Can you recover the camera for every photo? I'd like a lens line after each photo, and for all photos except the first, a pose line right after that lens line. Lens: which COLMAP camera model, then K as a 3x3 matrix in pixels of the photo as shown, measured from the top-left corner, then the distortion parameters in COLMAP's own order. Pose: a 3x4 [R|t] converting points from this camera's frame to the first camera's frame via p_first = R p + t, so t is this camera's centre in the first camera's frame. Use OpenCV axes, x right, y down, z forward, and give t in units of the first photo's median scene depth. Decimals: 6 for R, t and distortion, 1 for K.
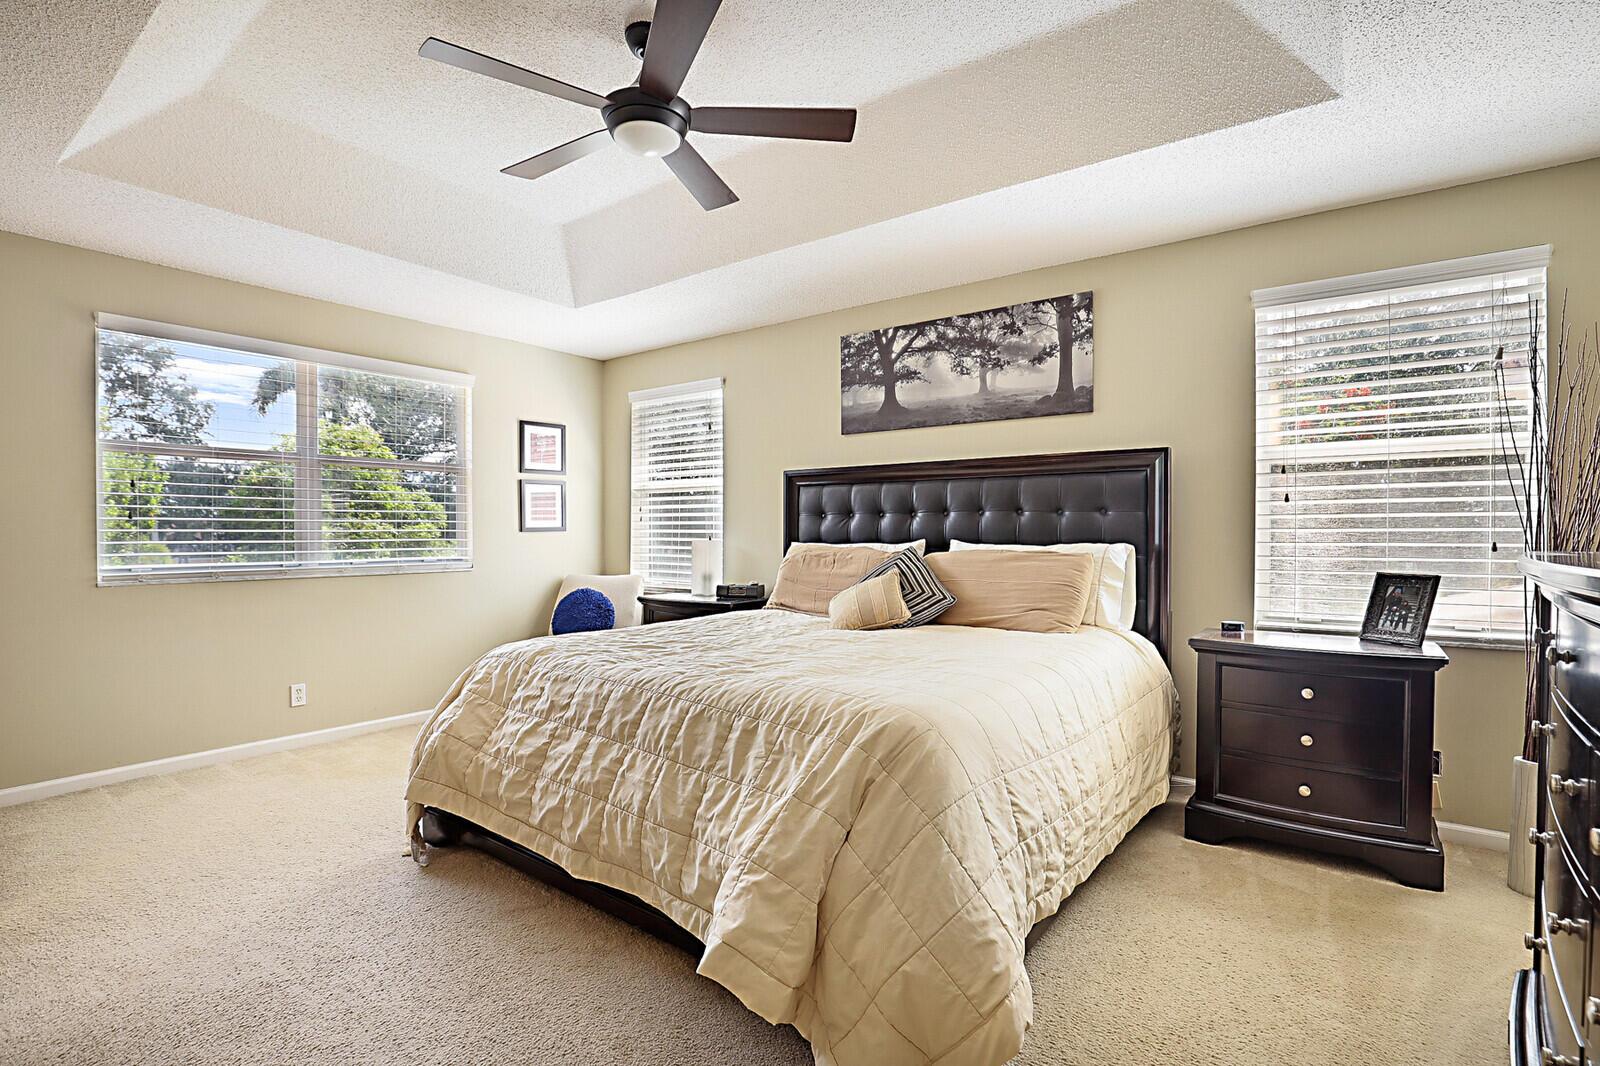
lens RADIAL K [[765.5, 0, 806.7], [0, 765.5, 541.3], [0, 0, 1]] dist [-0.028489, 0.002469]
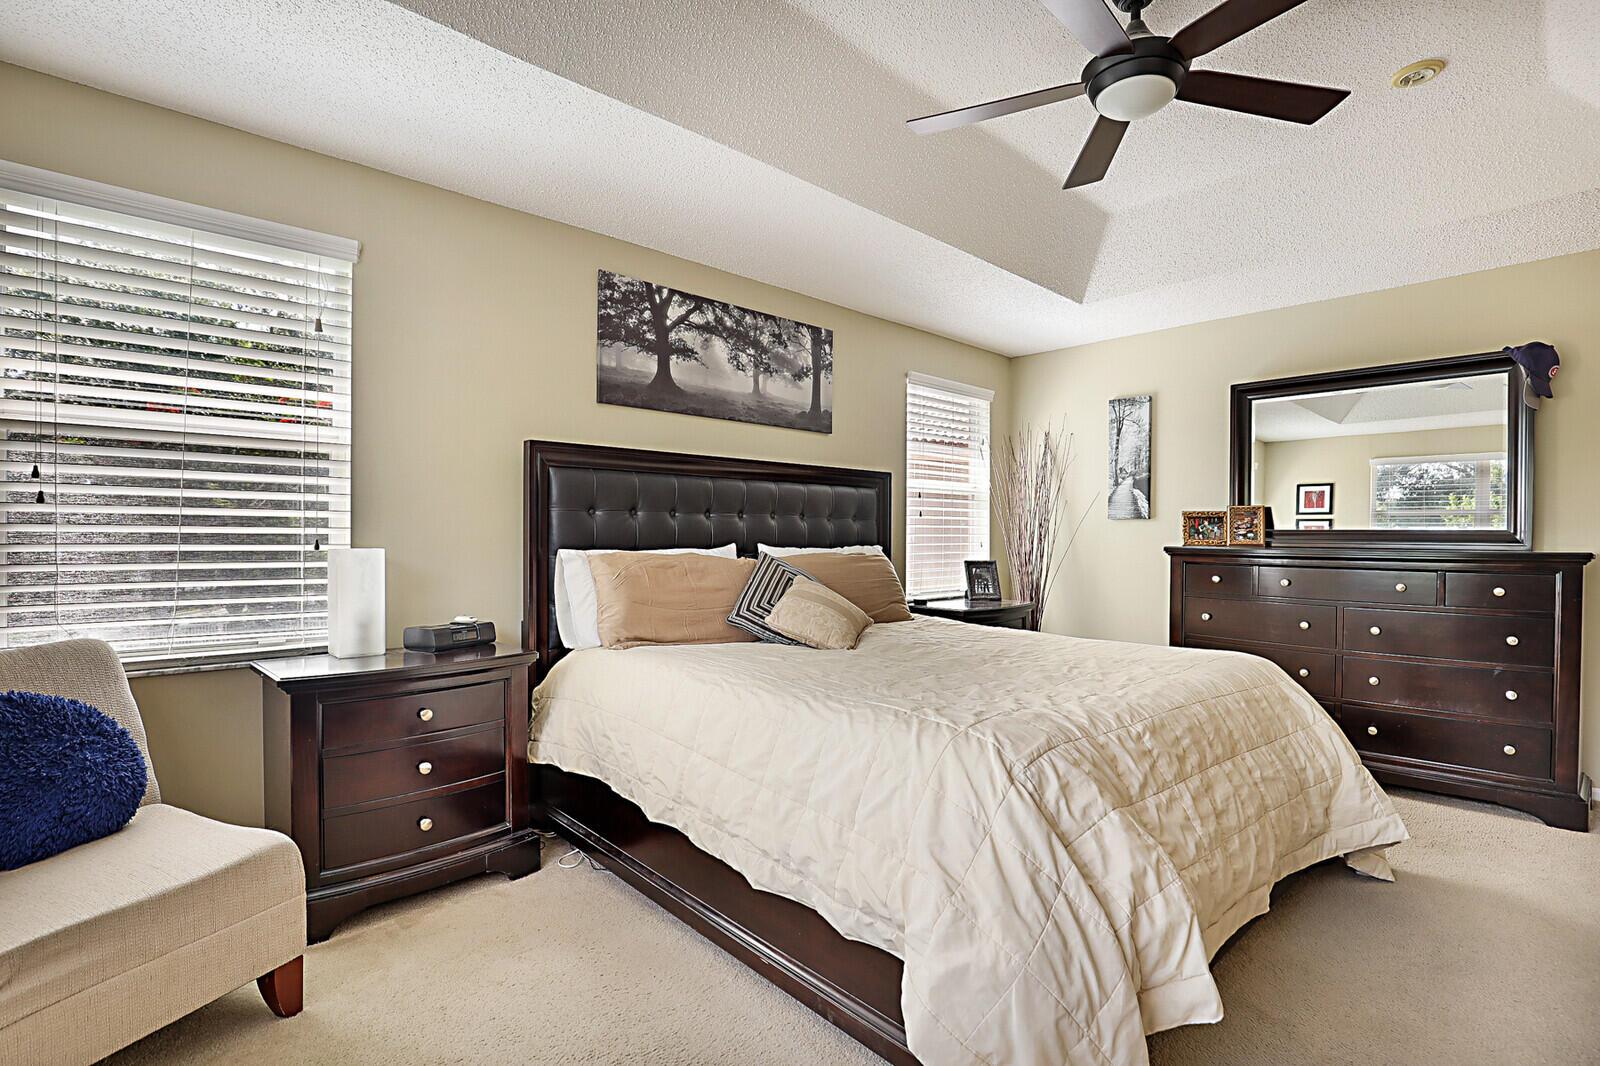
lens RADIAL K [[765.5, 0, 805.4], [0, 765.5, 532.8], [0, 0, 1]] dist [-0.028489, 0.002469]
pose [[0.170902, -0.001822, 0.985286, -0.702930], [-0.000252, 0.999998, 0.001893, -0.016587], [-0.985288, -0.000572, 0.170901, 0.738263]]
